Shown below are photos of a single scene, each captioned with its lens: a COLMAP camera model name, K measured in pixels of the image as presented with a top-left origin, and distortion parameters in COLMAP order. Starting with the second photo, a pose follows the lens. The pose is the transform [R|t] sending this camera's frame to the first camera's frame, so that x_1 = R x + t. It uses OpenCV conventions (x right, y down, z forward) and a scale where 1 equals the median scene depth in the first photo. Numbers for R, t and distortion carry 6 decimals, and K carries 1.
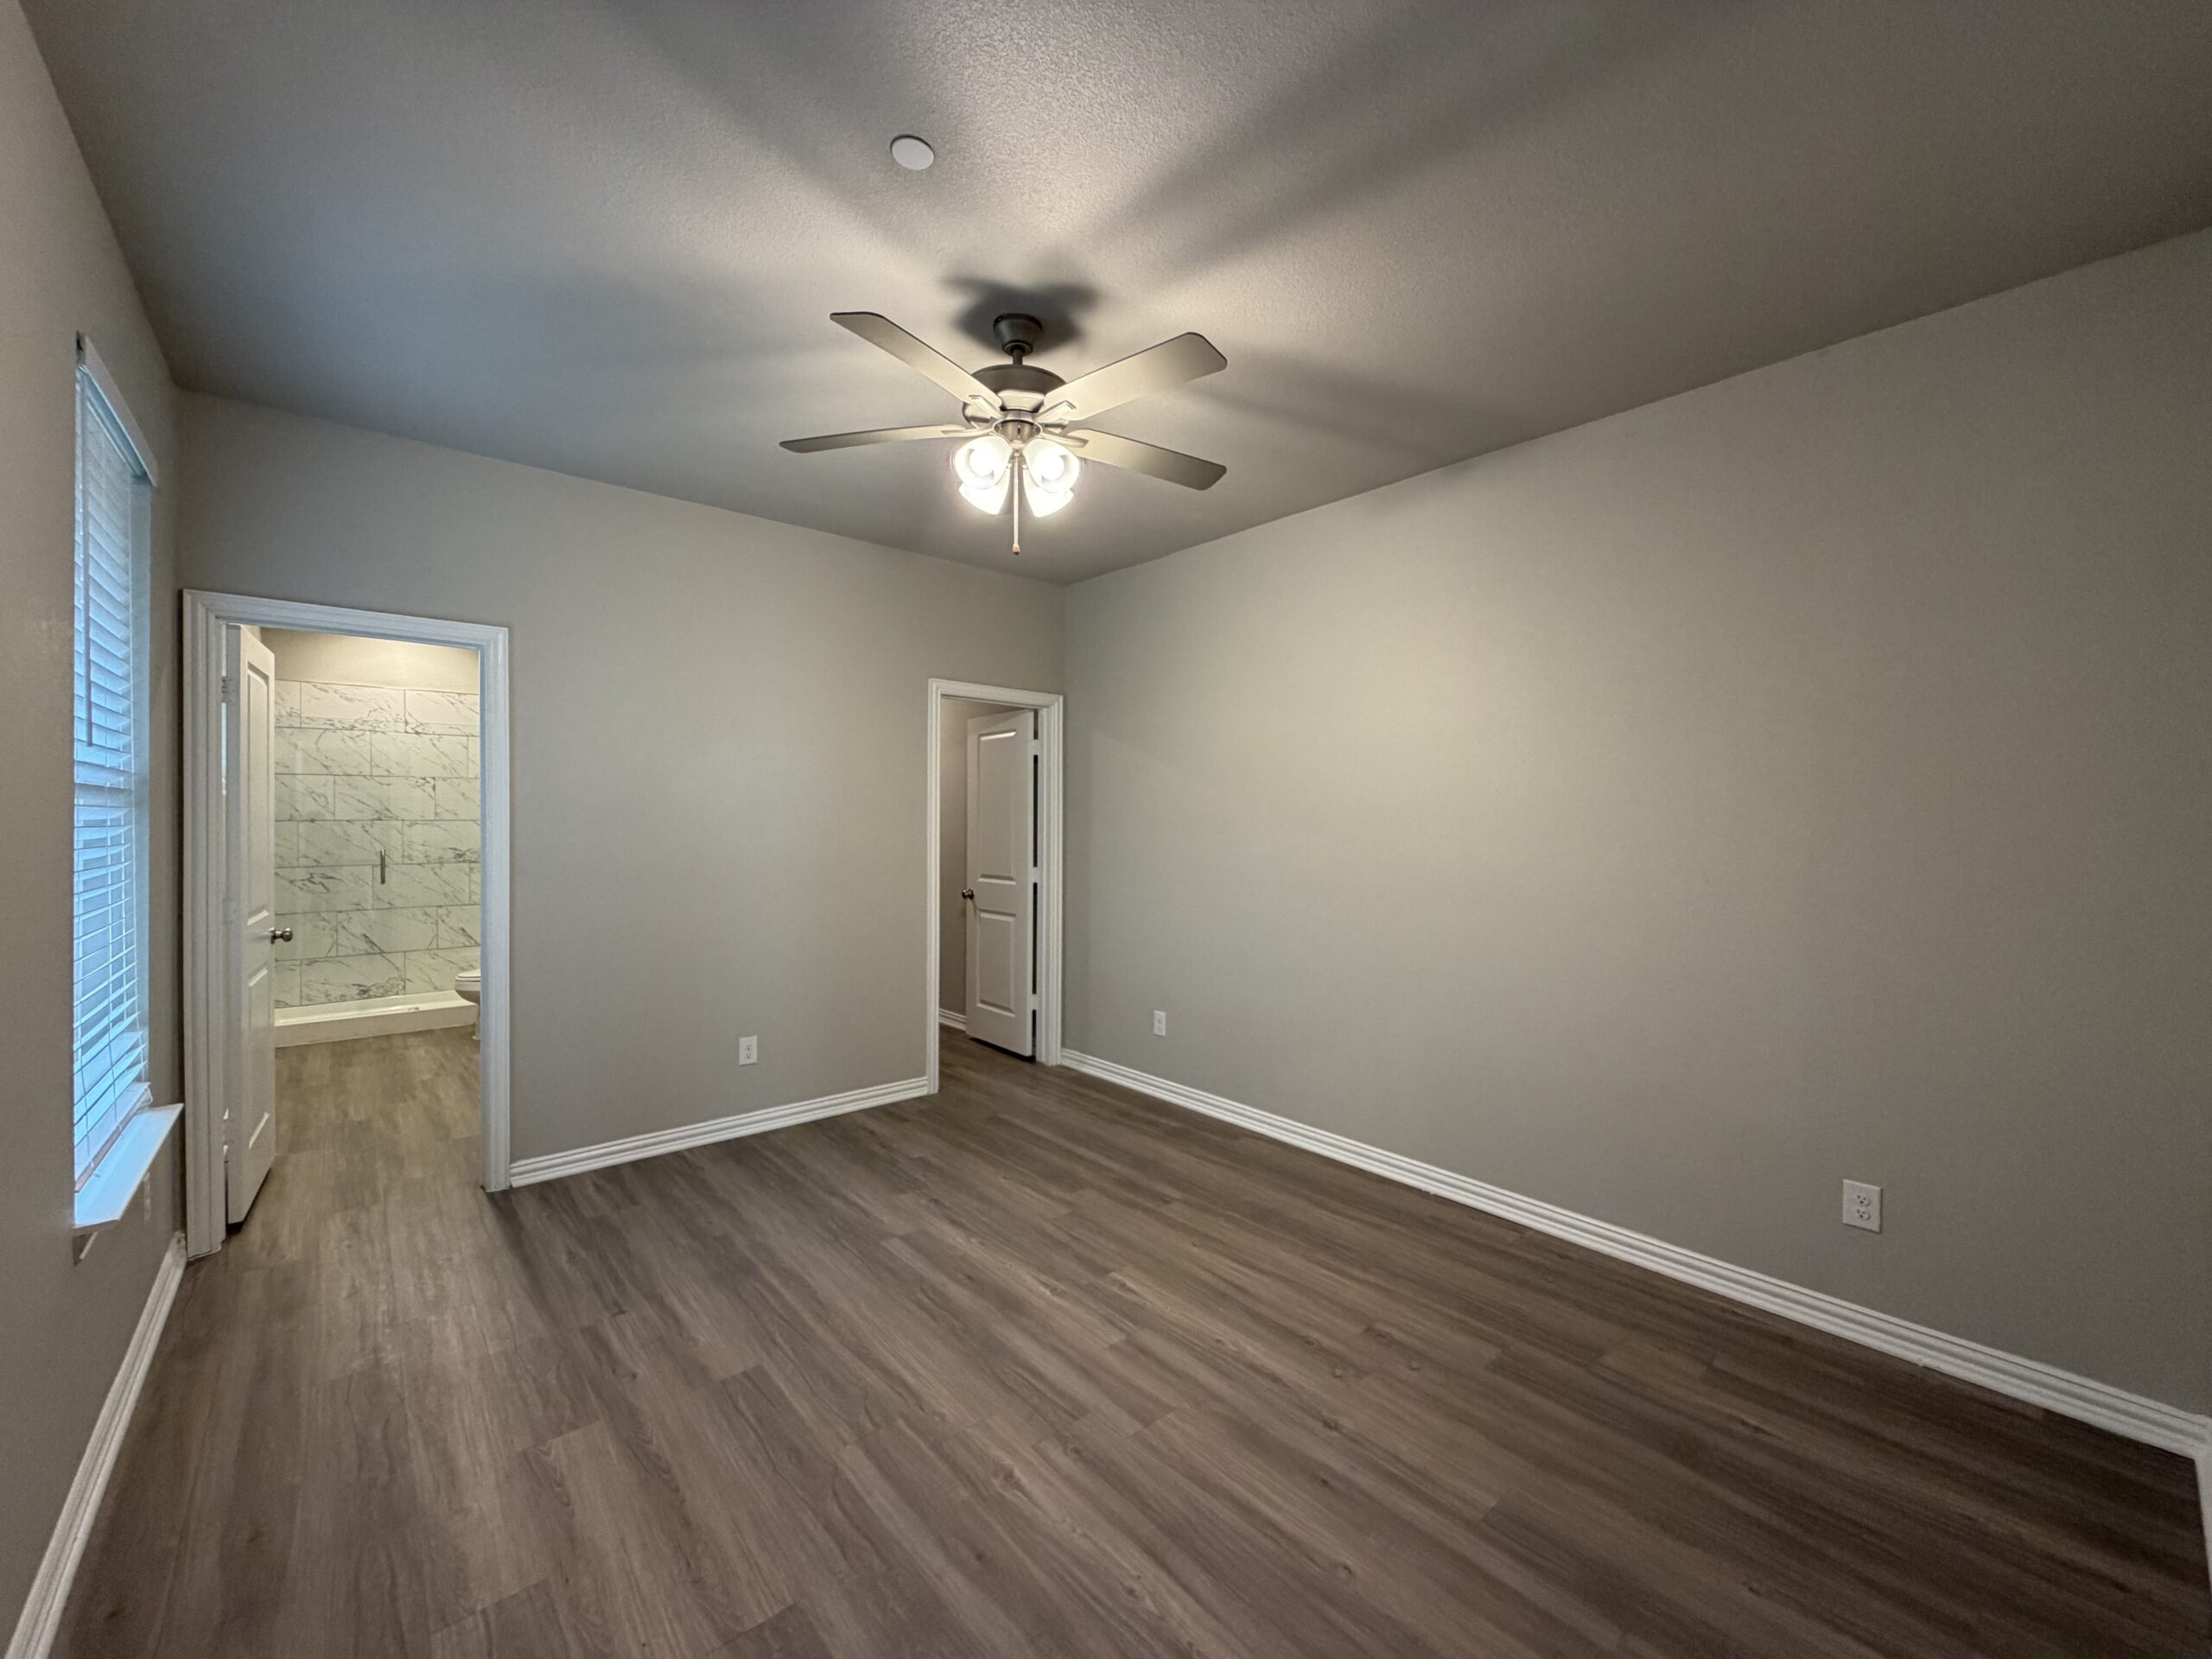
lens RADIAL K [[875.8, 0, 1109.0], [0, 875.8, 825.7], [0, 0, 1]] dist [0.002056, 0.000174]
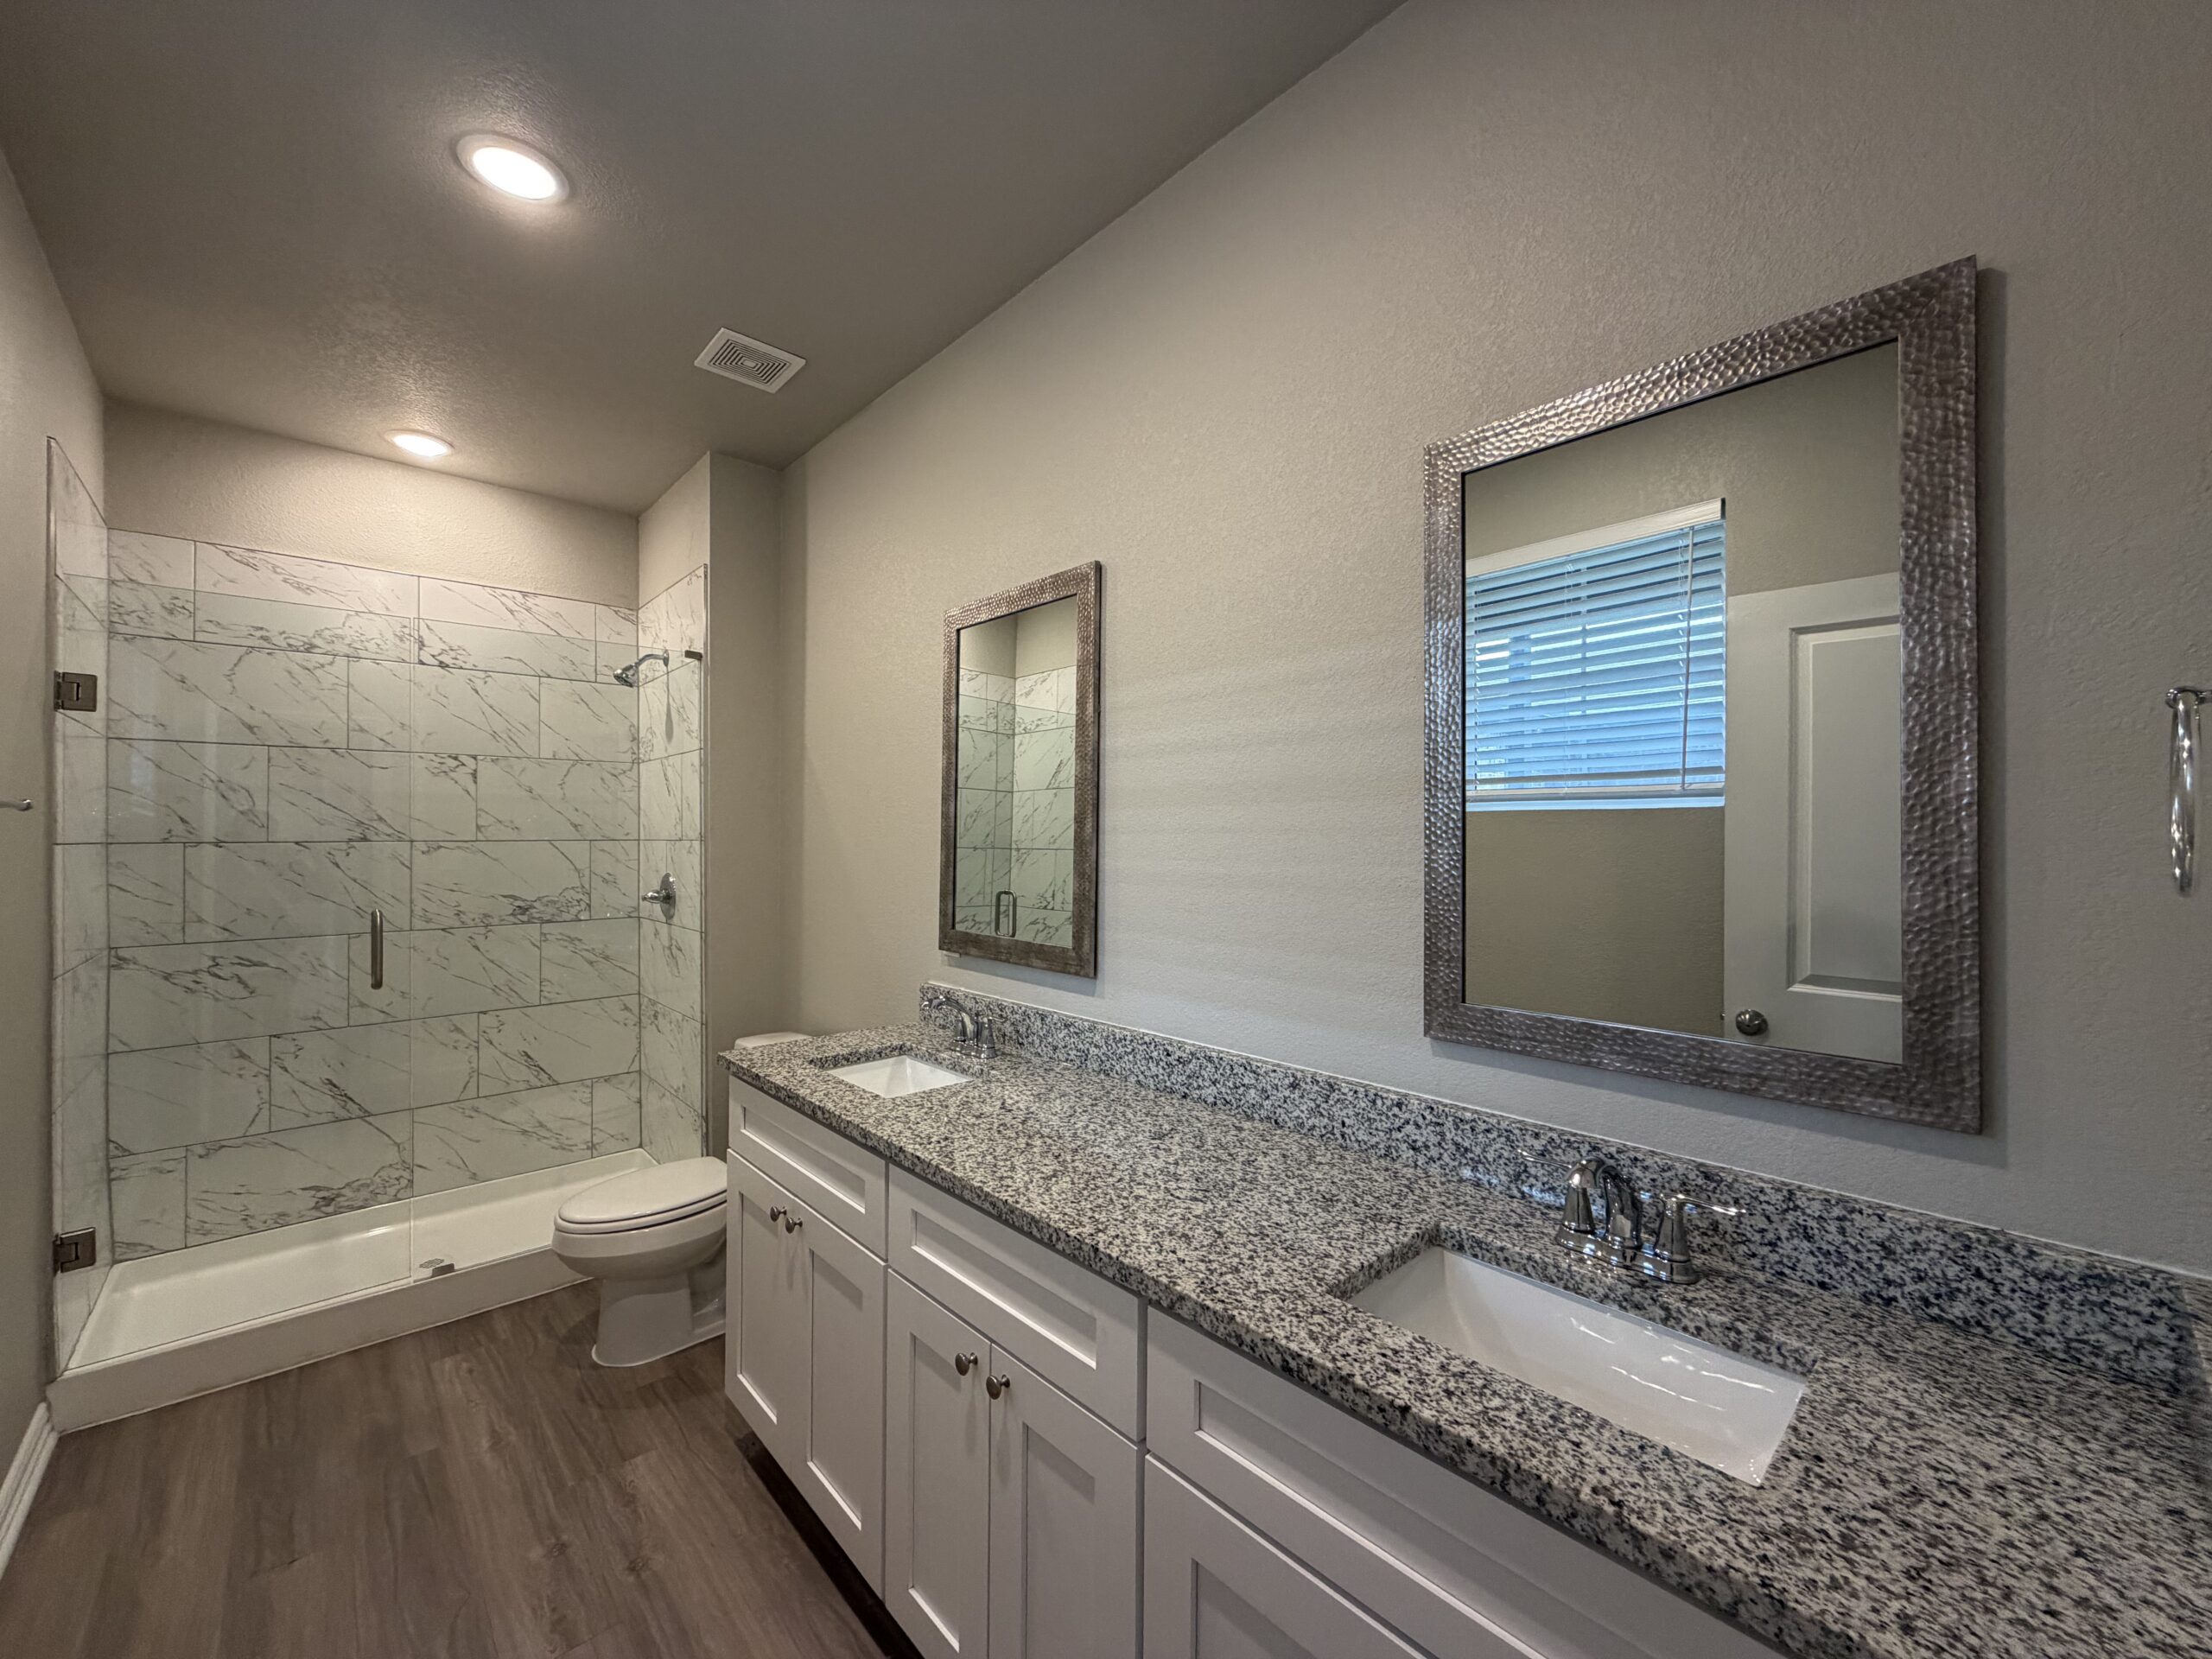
lens RADIAL K [[875.8, 0, 1103.8], [0, 875.8, 825.0], [0, 0, 1]] dist [0.002056, 0.000174]
pose [[0.999542, 0.004966, 0.029836, -0.441208], [-0.004669, 0.999939, -0.010004, -0.012276], [-0.029884, 0.009861, 0.999505, 0.507310]]
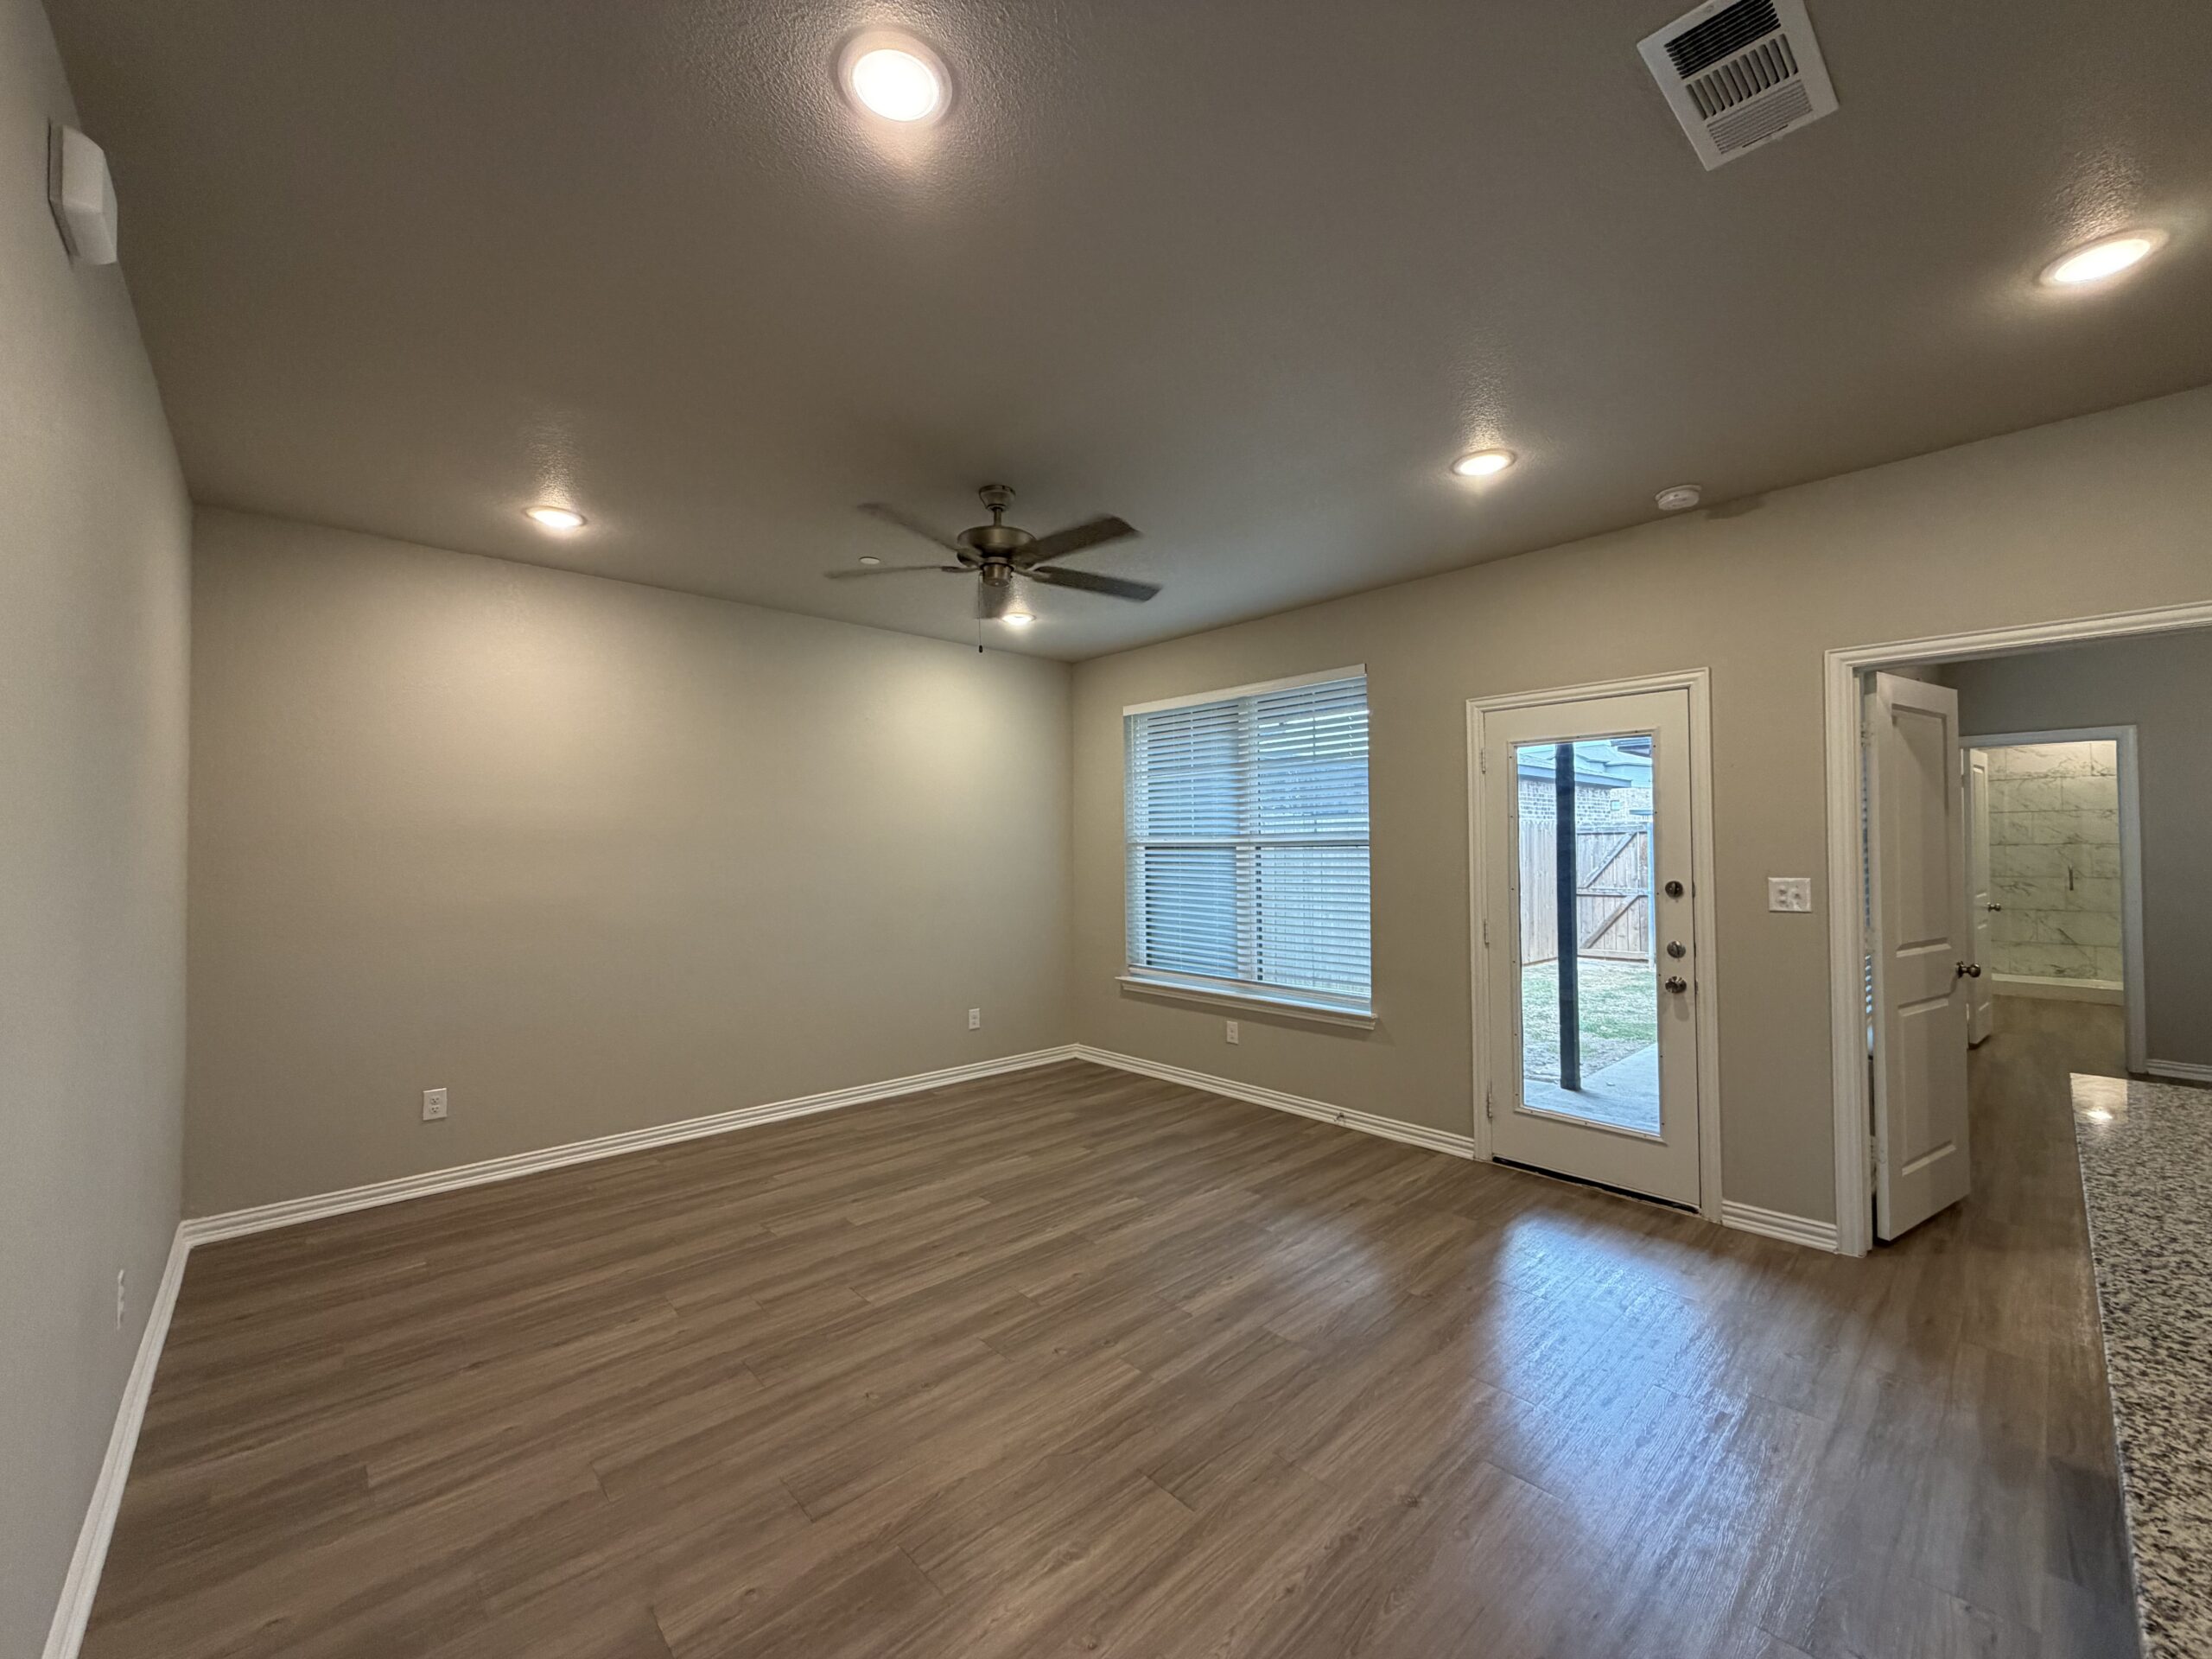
lens RADIAL K [[875.8, 0, 1109.1], [0, 875.8, 829.0], [0, 0, 1]] dist [0.002056, 0.000174]
pose [[0.026082, -0.021479, -0.999429, 0.459682], [-0.003360, 0.999762, -0.021574, 0.004593], [0.999654, 0.003921, 0.026004, -0.489194]]
